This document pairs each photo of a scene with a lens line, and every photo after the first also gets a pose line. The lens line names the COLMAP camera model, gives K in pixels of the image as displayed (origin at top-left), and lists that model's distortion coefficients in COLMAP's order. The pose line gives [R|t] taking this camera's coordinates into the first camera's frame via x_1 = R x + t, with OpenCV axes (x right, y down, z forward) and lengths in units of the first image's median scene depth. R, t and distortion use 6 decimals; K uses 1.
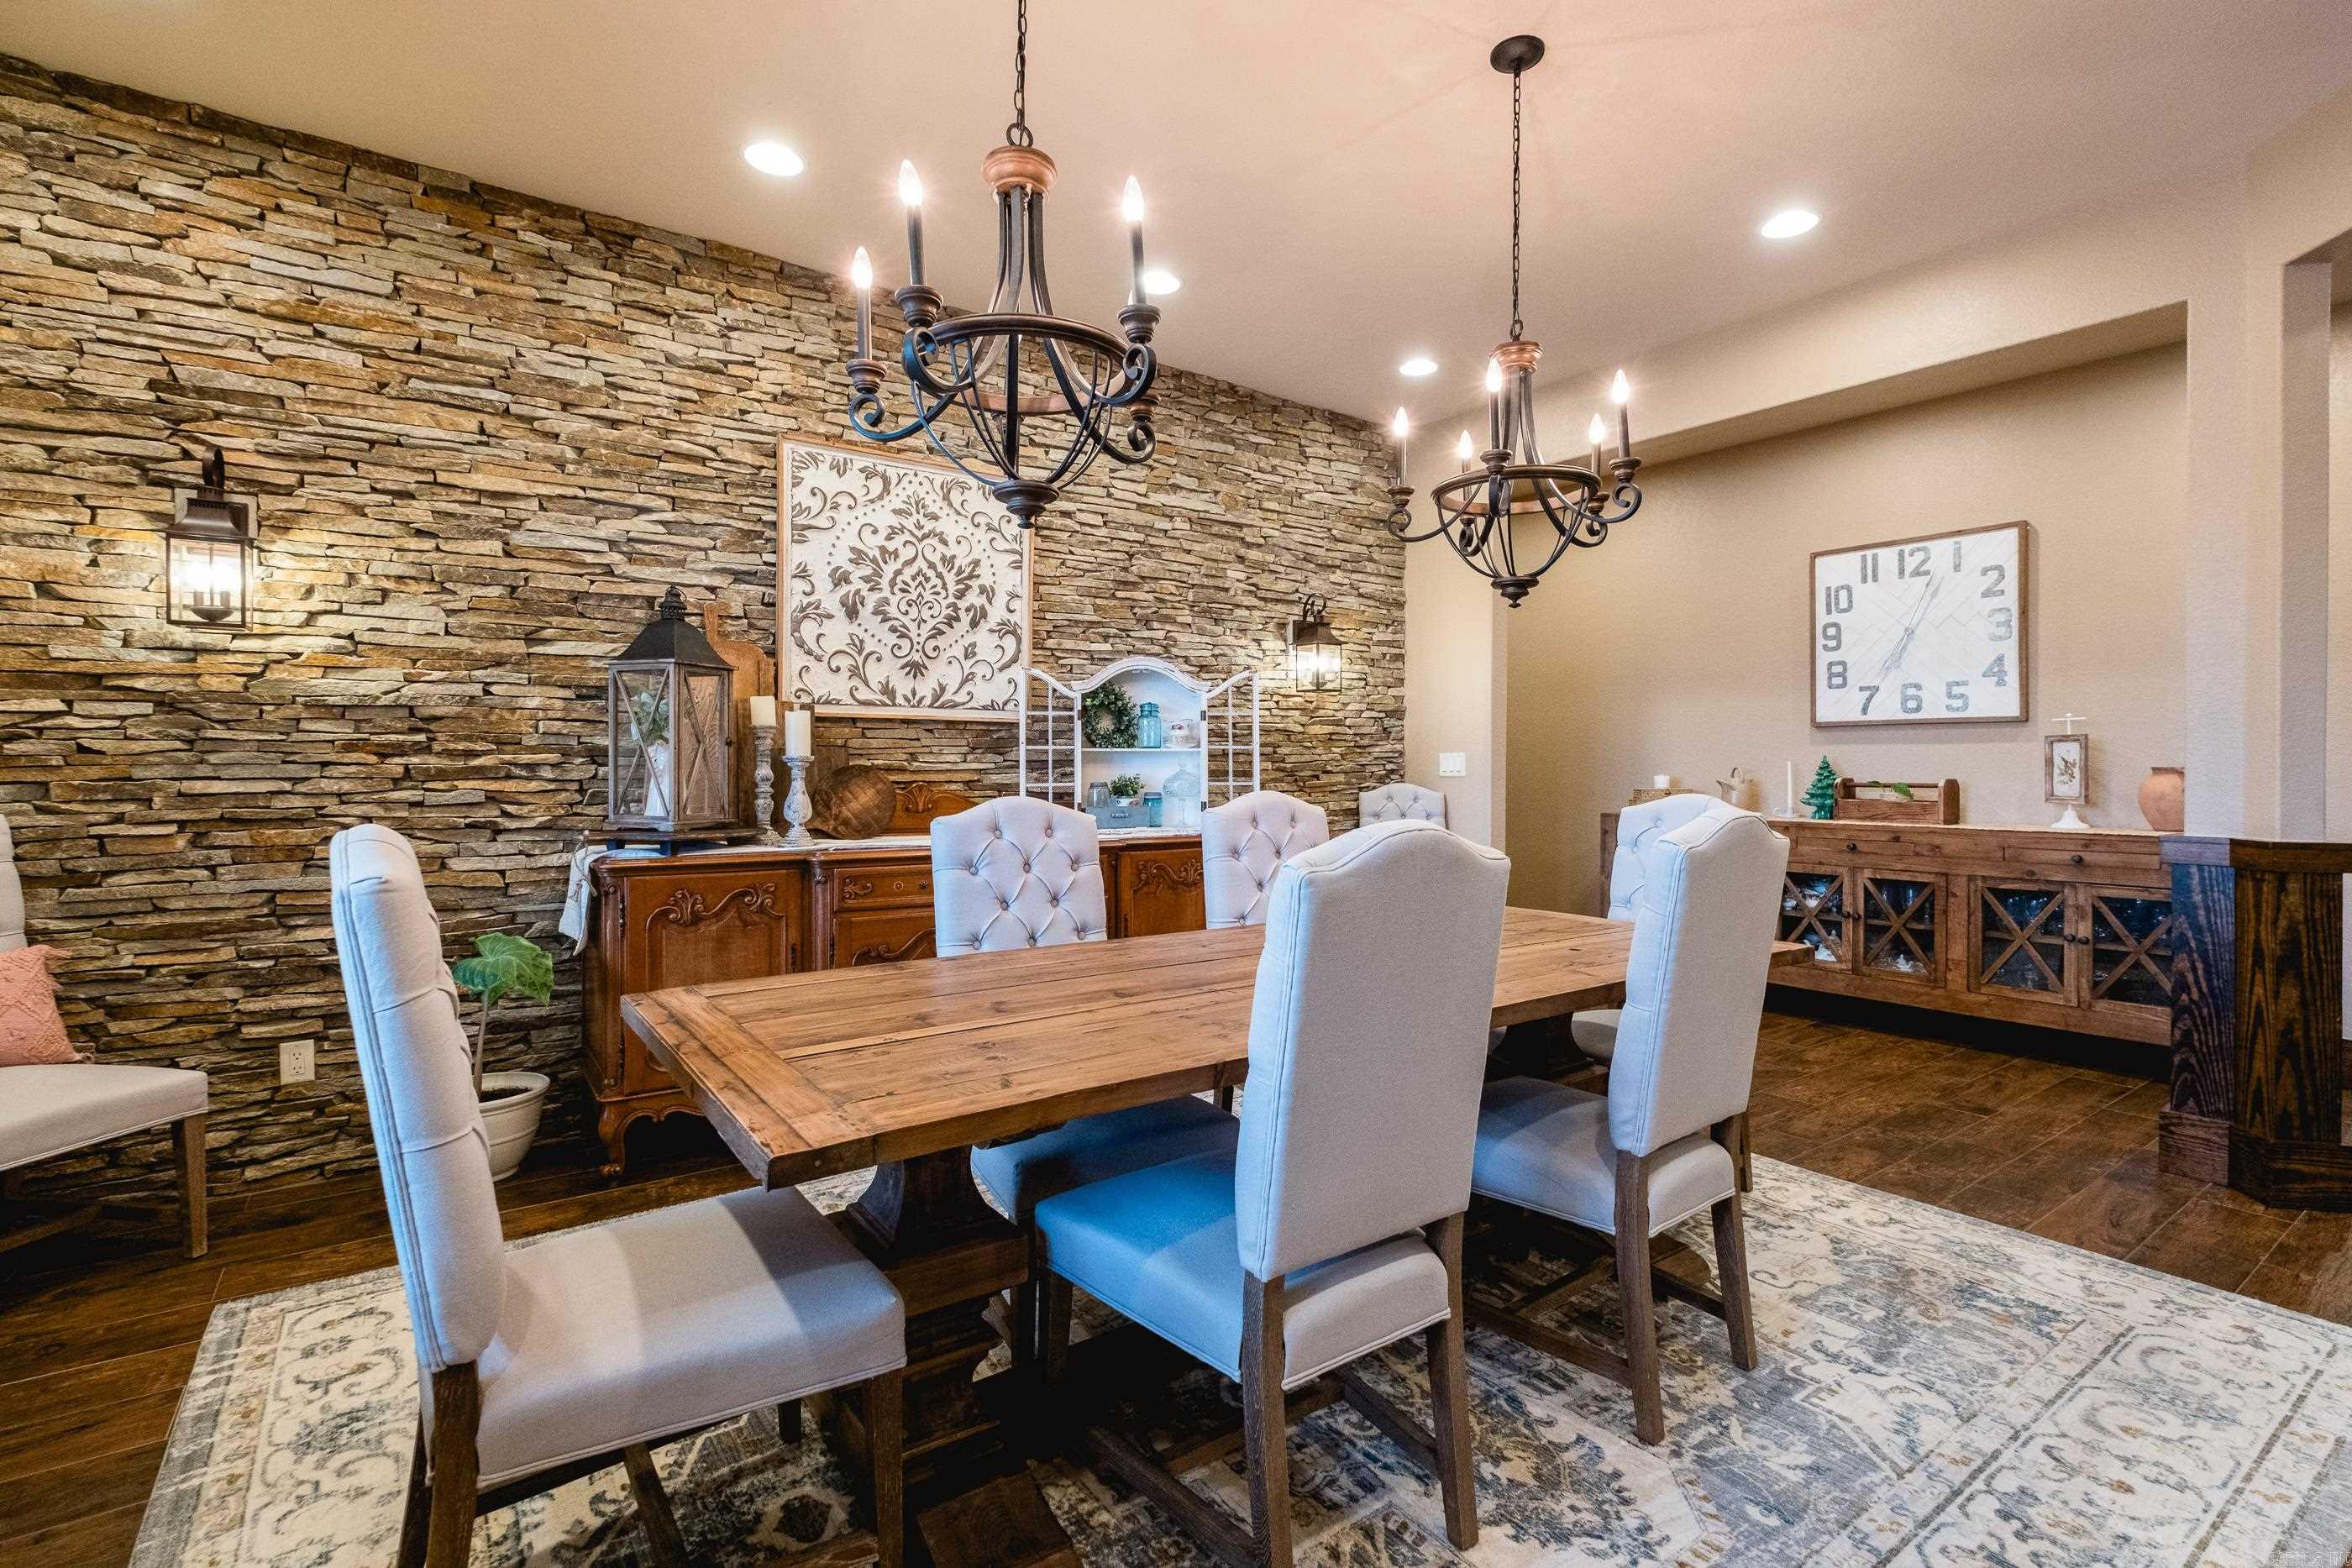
lens RADIAL K [[1049.1, 0, 1184.3], [0, 1049.1, 775.2], [0, 0, 1]] dist [-0.000537, -0.000524]
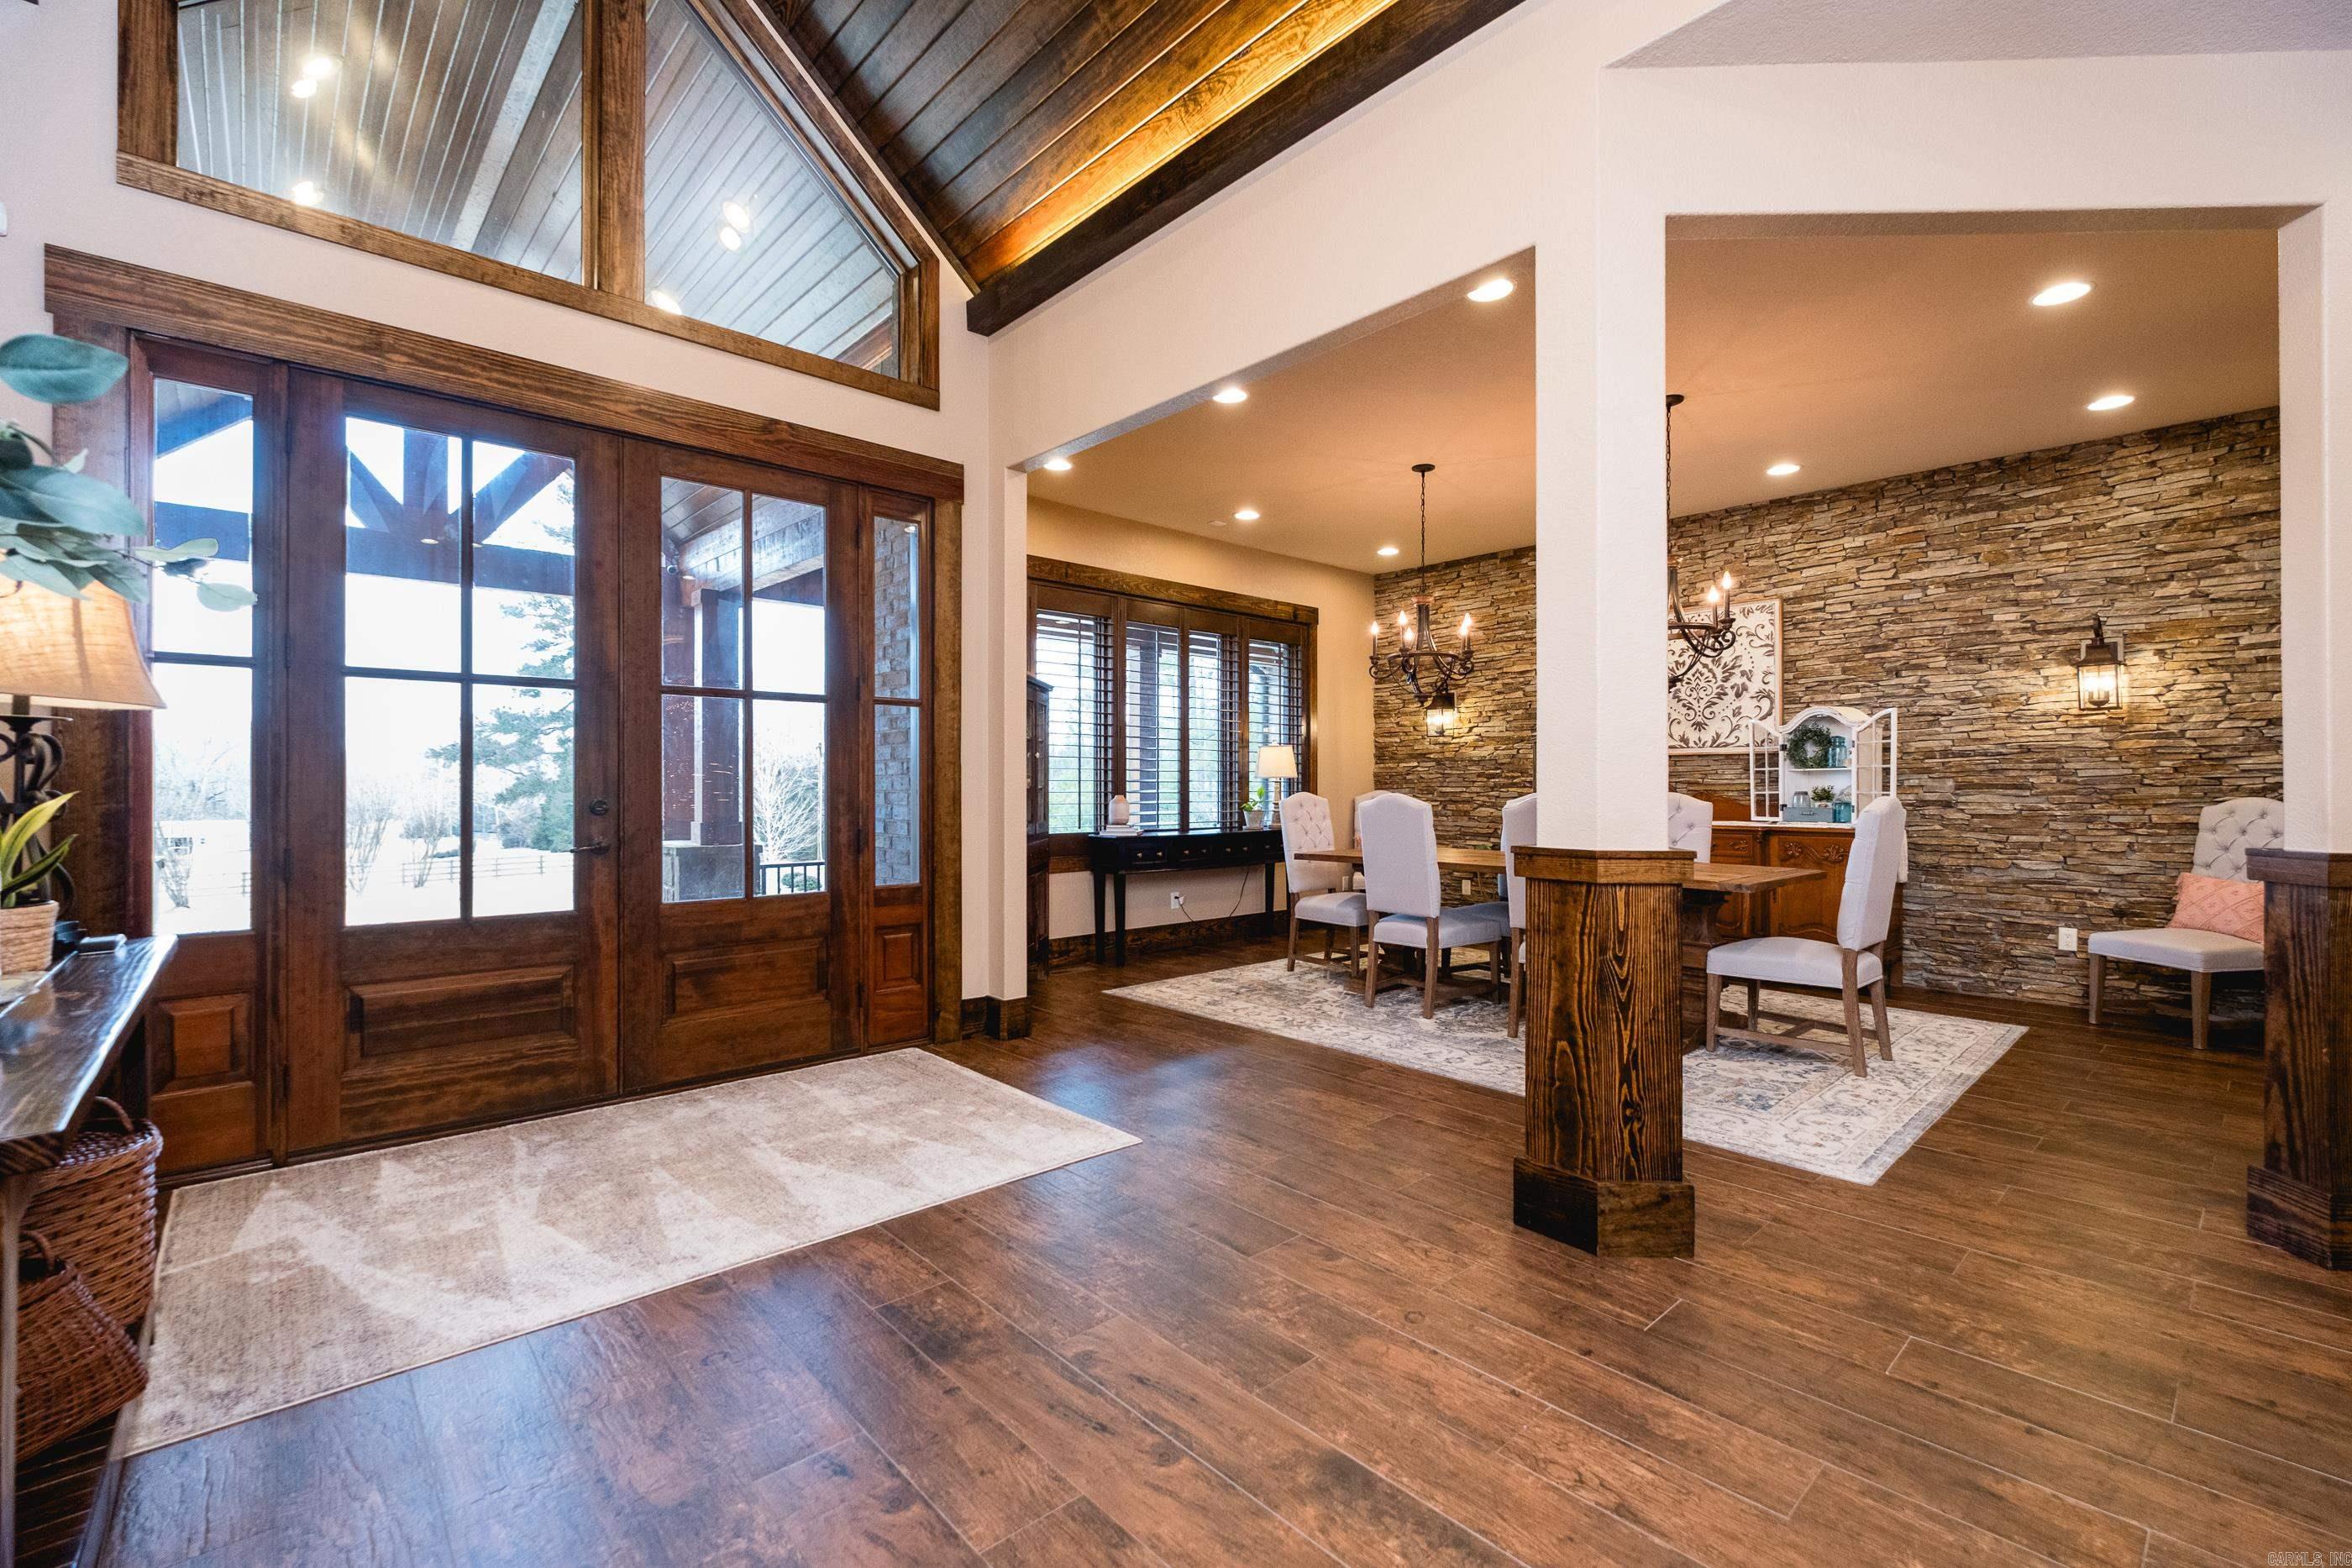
lens RADIAL K [[1049.1, 0, 1184.3], [0, 1049.1, 775.2], [0, 0, 1]] dist [-0.000537, -0.000524]
pose [[0.113935, -0.013377, -0.993398, 1.328922], [-0.010481, 0.999838, -0.014666, 0.014949], [0.993433, 0.012083, 0.113776, -0.050896]]
